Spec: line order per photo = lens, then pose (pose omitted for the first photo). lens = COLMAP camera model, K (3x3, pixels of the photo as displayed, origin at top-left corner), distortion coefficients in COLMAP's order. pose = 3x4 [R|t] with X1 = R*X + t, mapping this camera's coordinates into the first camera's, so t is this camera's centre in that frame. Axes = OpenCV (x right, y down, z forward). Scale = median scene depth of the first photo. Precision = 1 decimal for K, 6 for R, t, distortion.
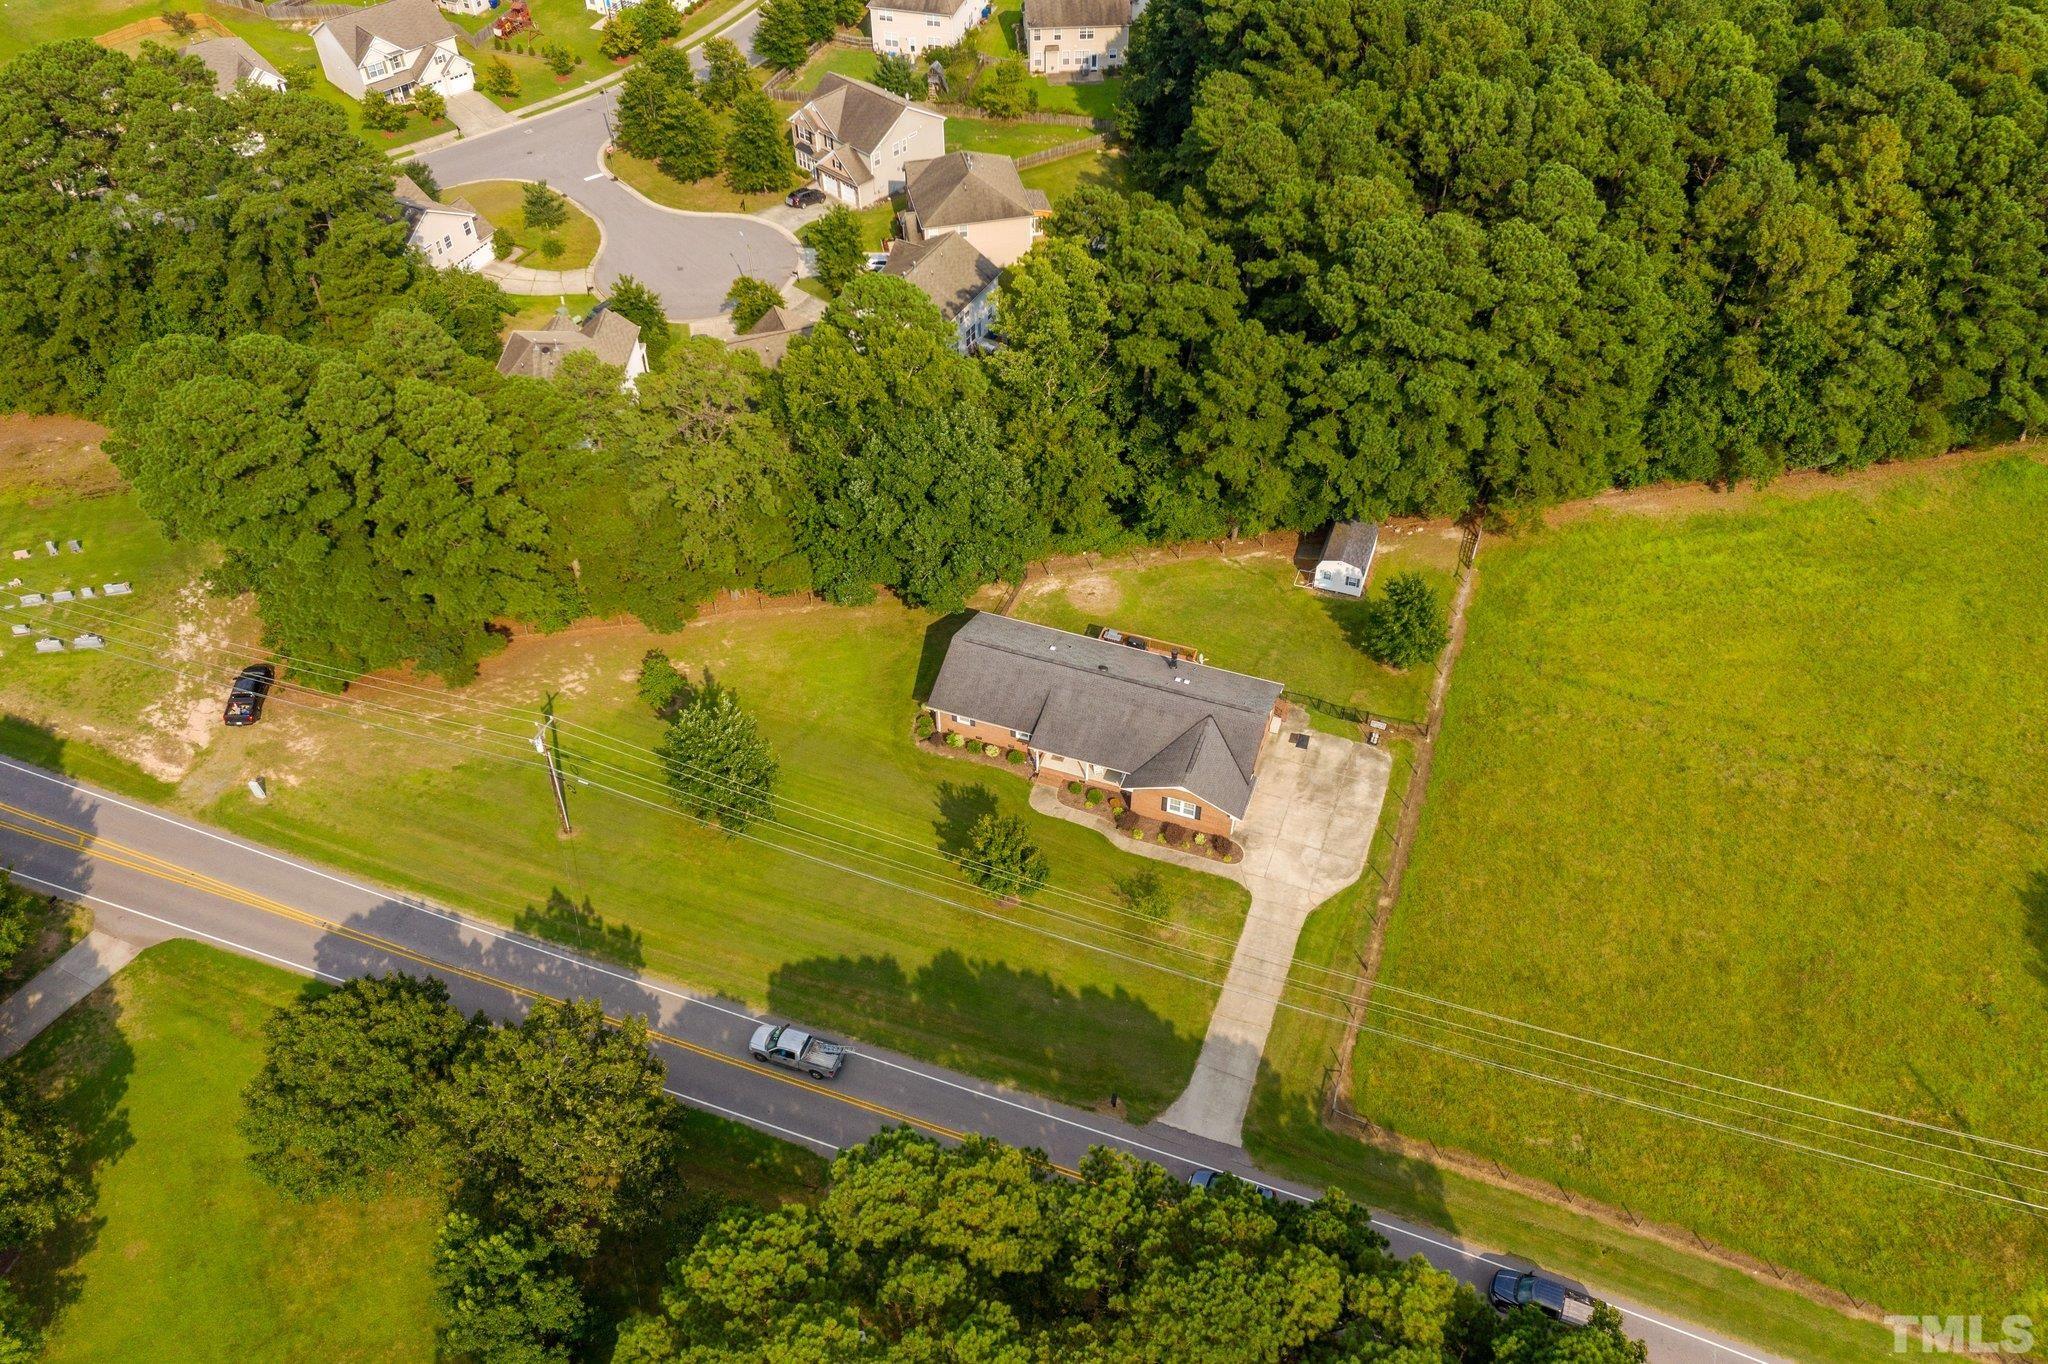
lens RADIAL K [[1602.4, 0, 1029.8], [0, 1602.4, 679.0], [0, 0, 1]] dist [0.021578, 0.014471]
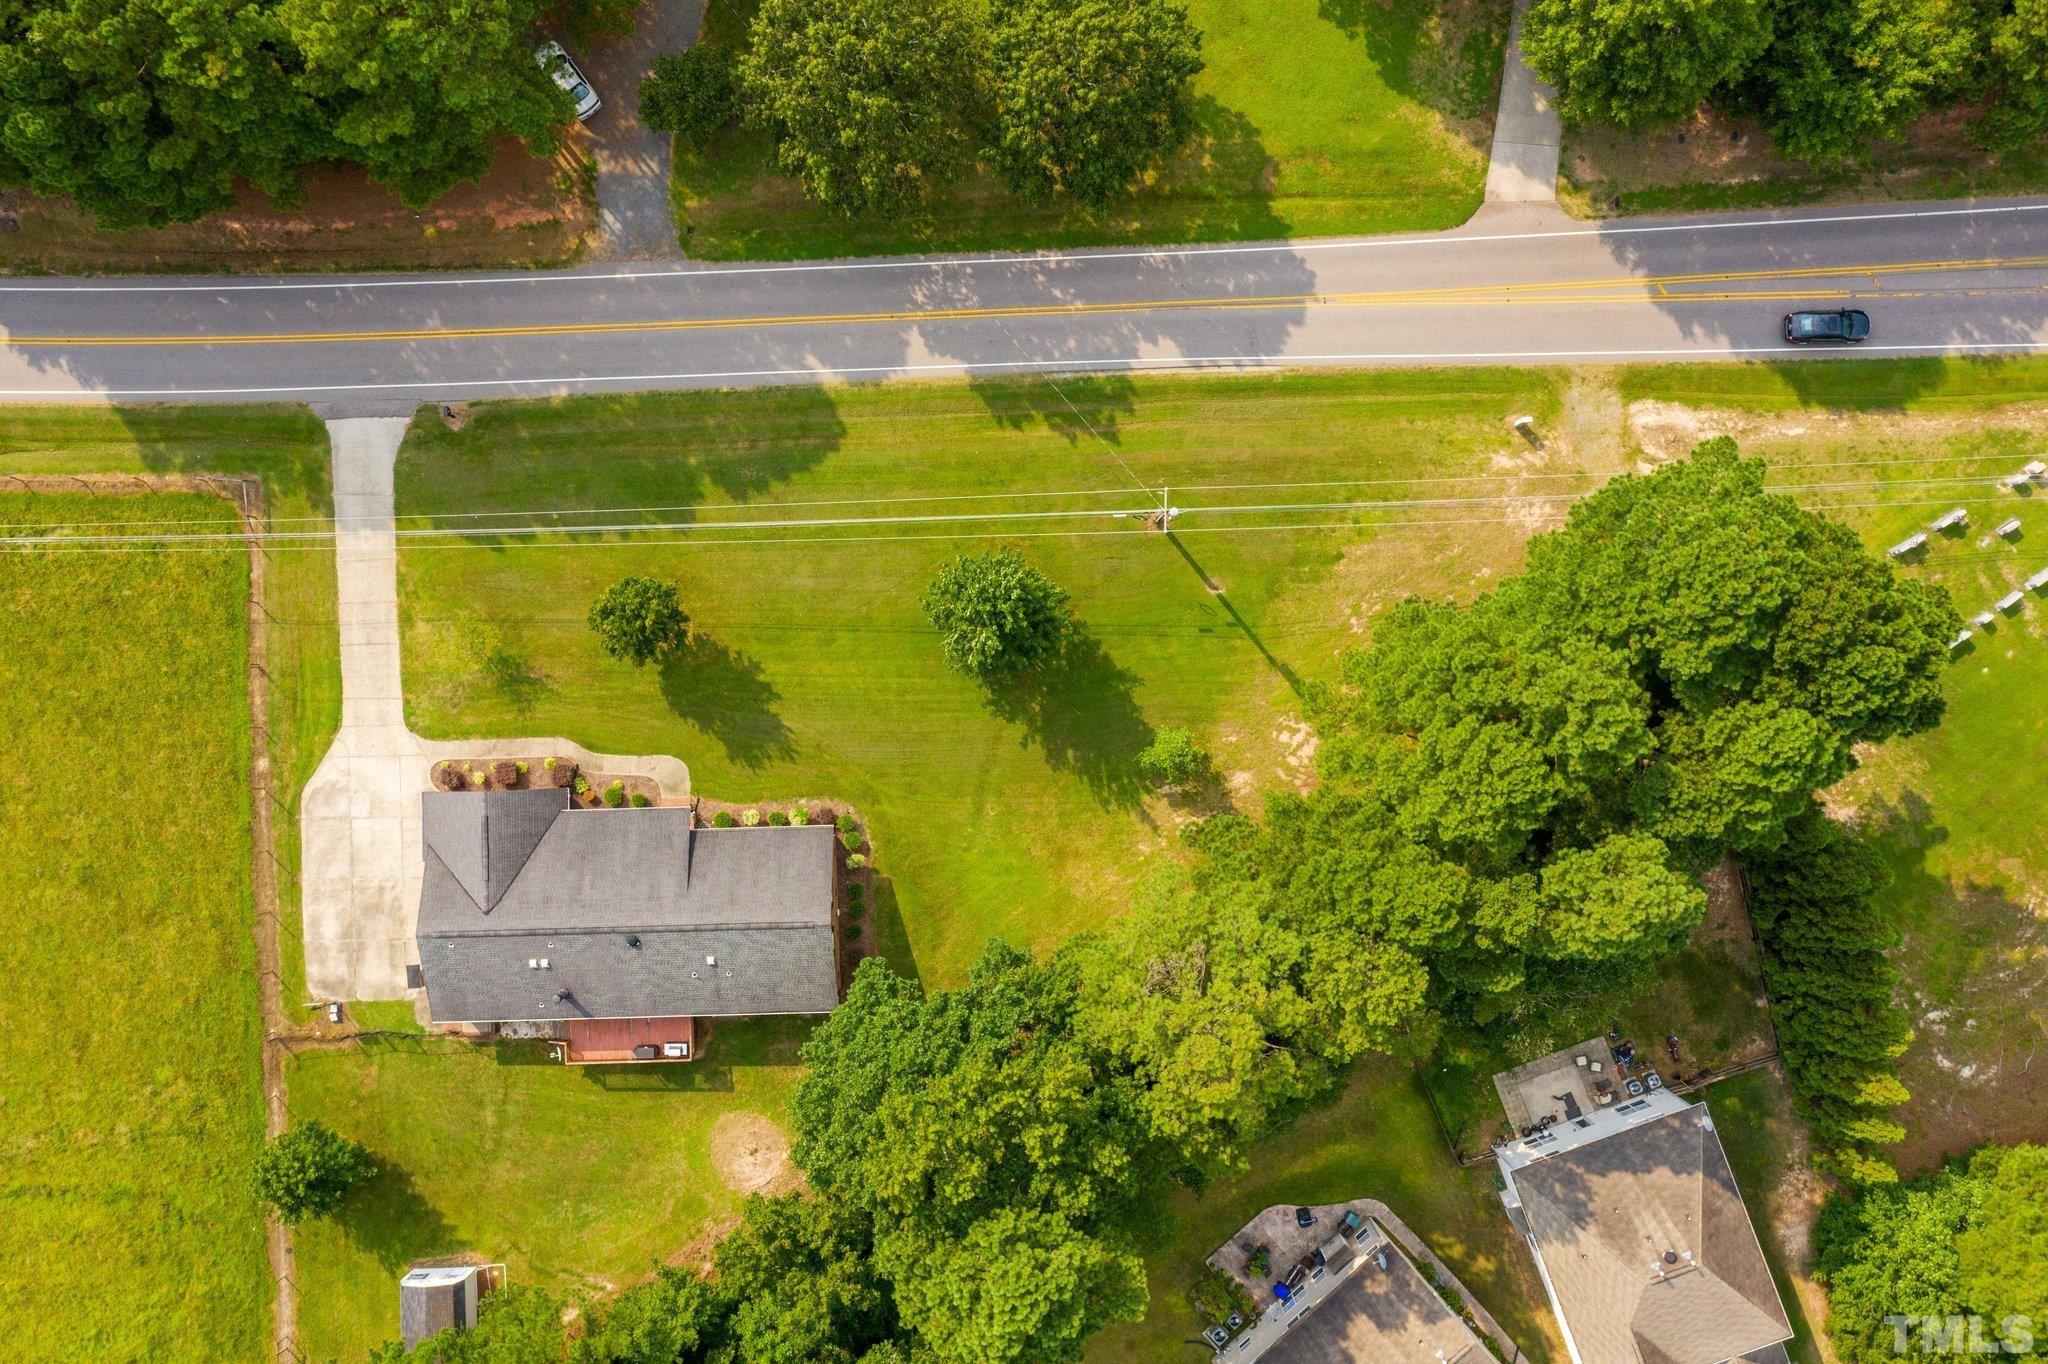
lens RADIAL K [[1602.4, 0, 1029.8], [0, 1602.4, 679.0], [0, 0, 1]] dist [0.021578, 0.014471]
pose [[-0.928442, 0.370379, 0.028554, -0.199289], [-0.238285, -0.652757, 0.719117, -0.518569], [0.284985, 0.660854, 0.694302, 0.401794]]
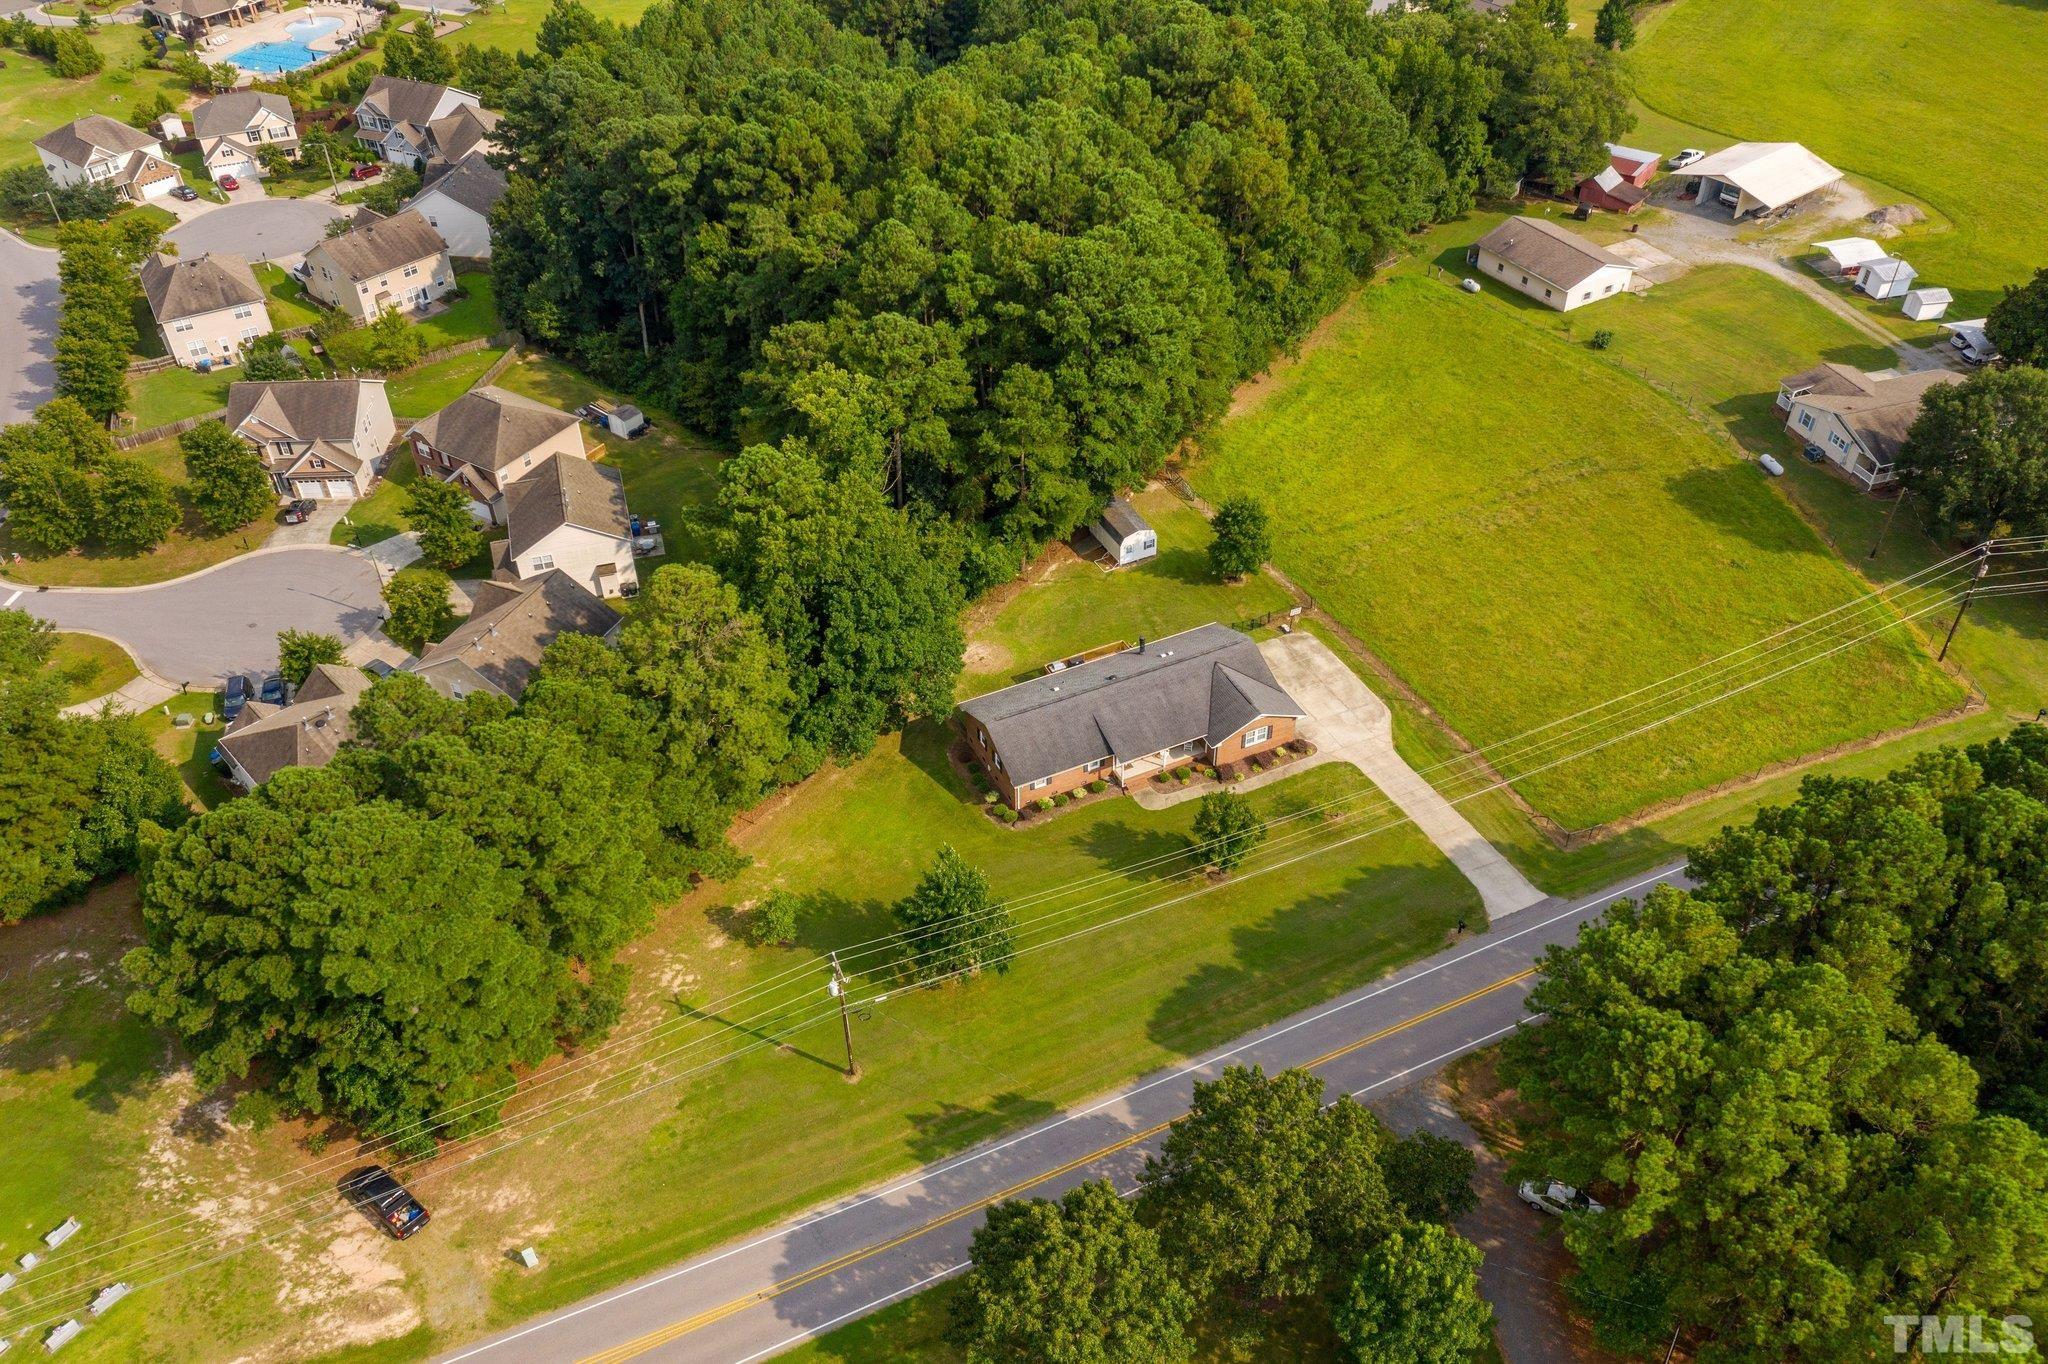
lens RADIAL K [[1602.4, 0, 1029.8], [0, 1602.4, 679.0], [0, 0, 1]] dist [0.021578, 0.014471]
pose [[0.703764, -0.456757, 0.544141, -0.568425], [0.510197, 0.857941, 0.060301, -0.097001], [-0.494384, 0.235181, 0.836824, 0.103902]]
